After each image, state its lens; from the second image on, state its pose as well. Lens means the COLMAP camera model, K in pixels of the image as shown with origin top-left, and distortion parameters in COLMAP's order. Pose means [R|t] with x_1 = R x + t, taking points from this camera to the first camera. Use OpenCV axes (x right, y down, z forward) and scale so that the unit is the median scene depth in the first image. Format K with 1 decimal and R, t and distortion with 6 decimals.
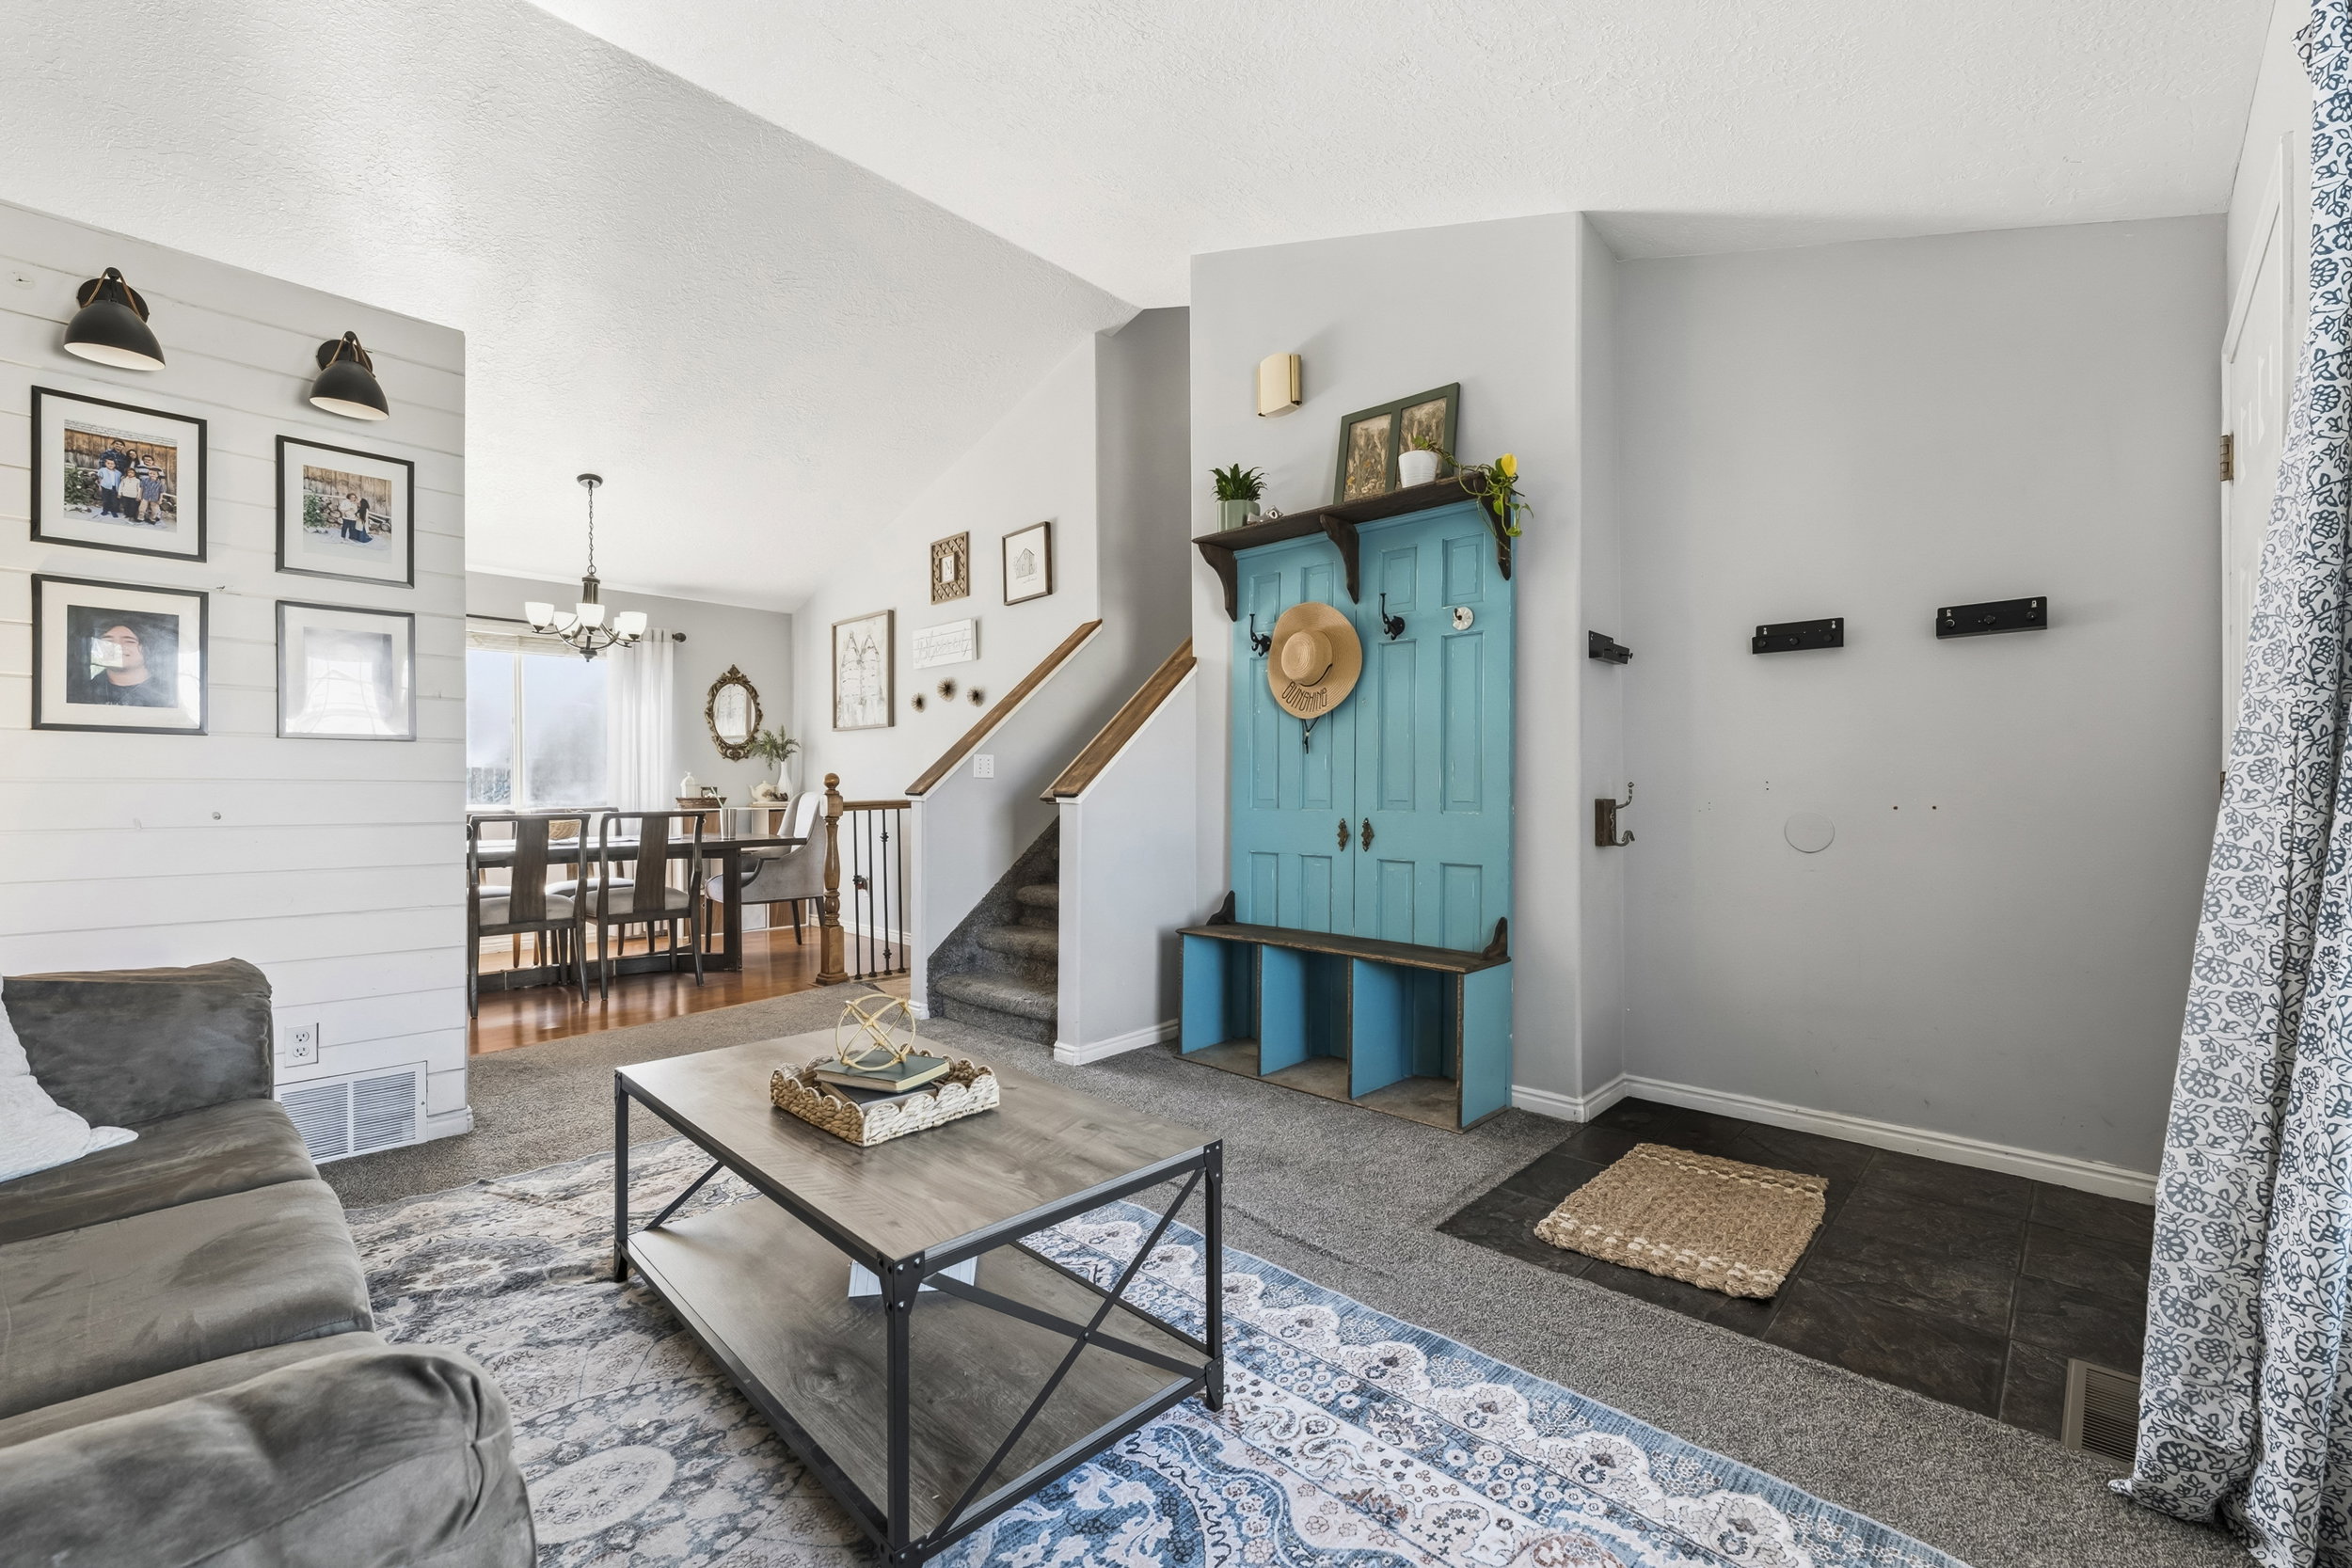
lens RADIAL K [[964.4, 0, 1181.1], [0, 964.4, 788.2], [0, 0, 1]] dist [0.000846, -0.000234]
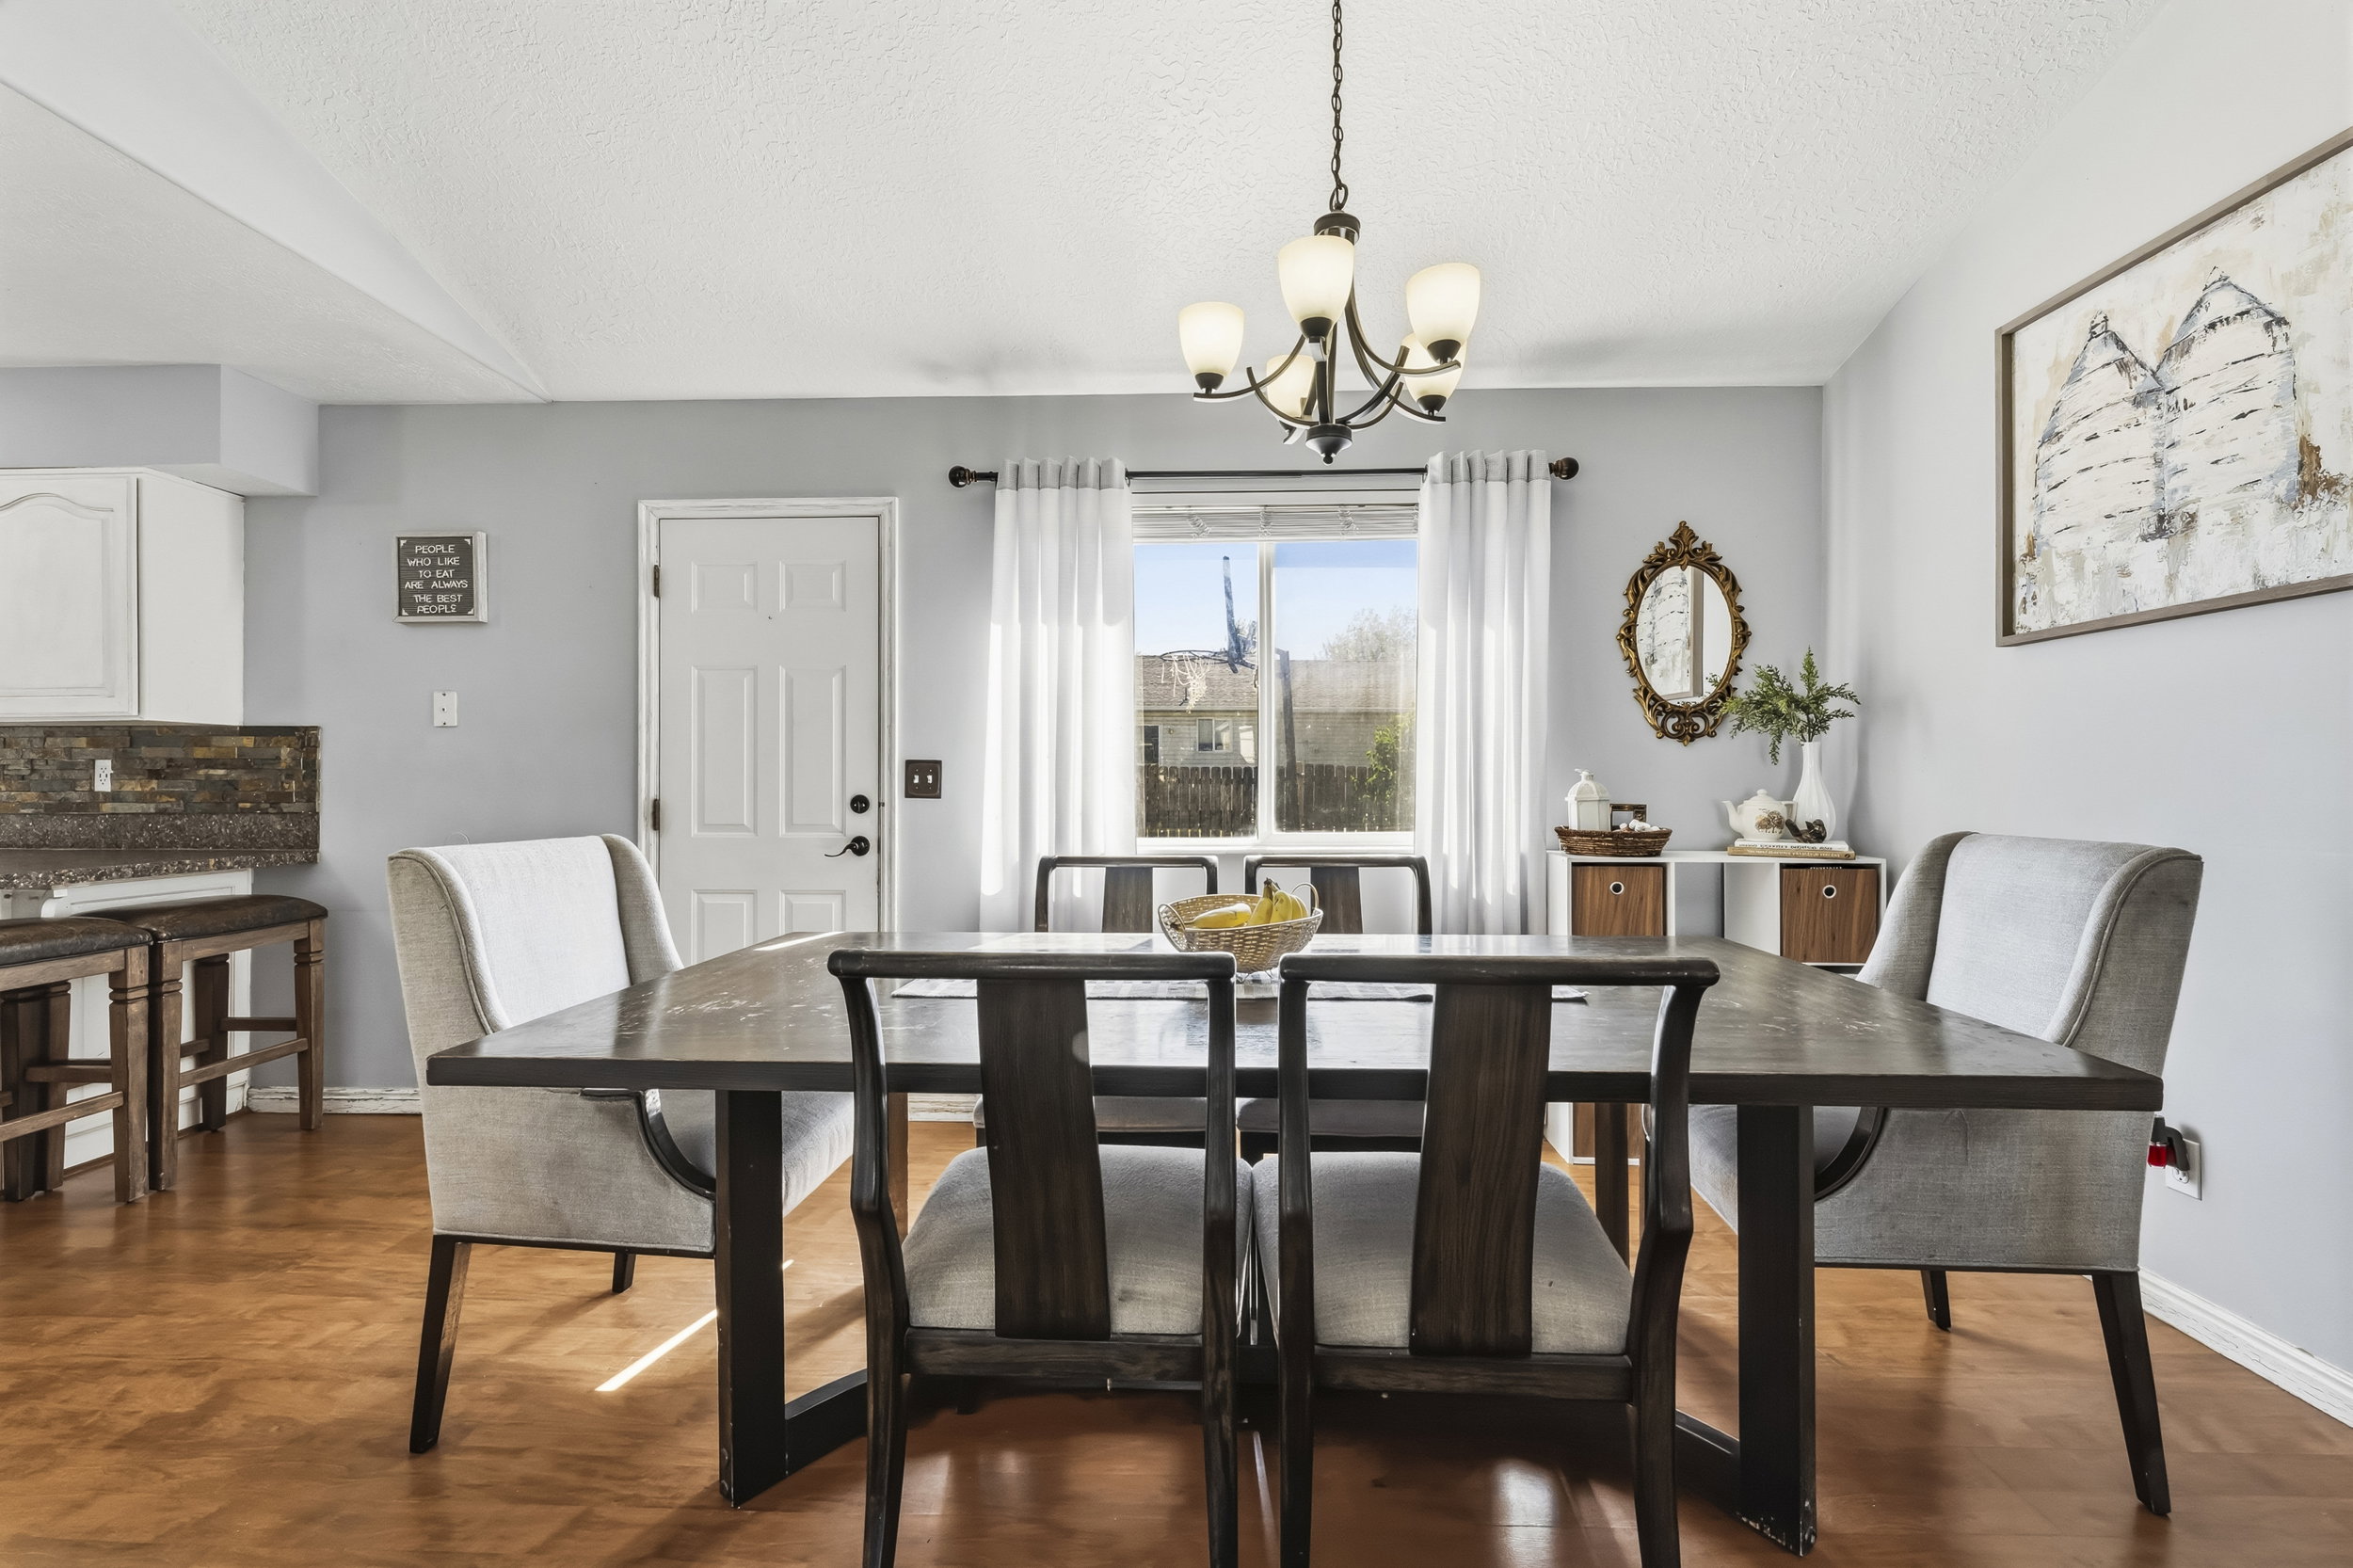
lens RADIAL K [[964.9, 0, 1174.2], [0, 964.9, 781.4], [0, 0, 1]] dist [0.000846, -0.000234]
pose [[0.663048, 0.001207, -0.748576, -0.359655], [-0.002952, 0.999995, -0.001003, -0.012314], [0.748571, 0.002875, 0.663049, 0.670138]]
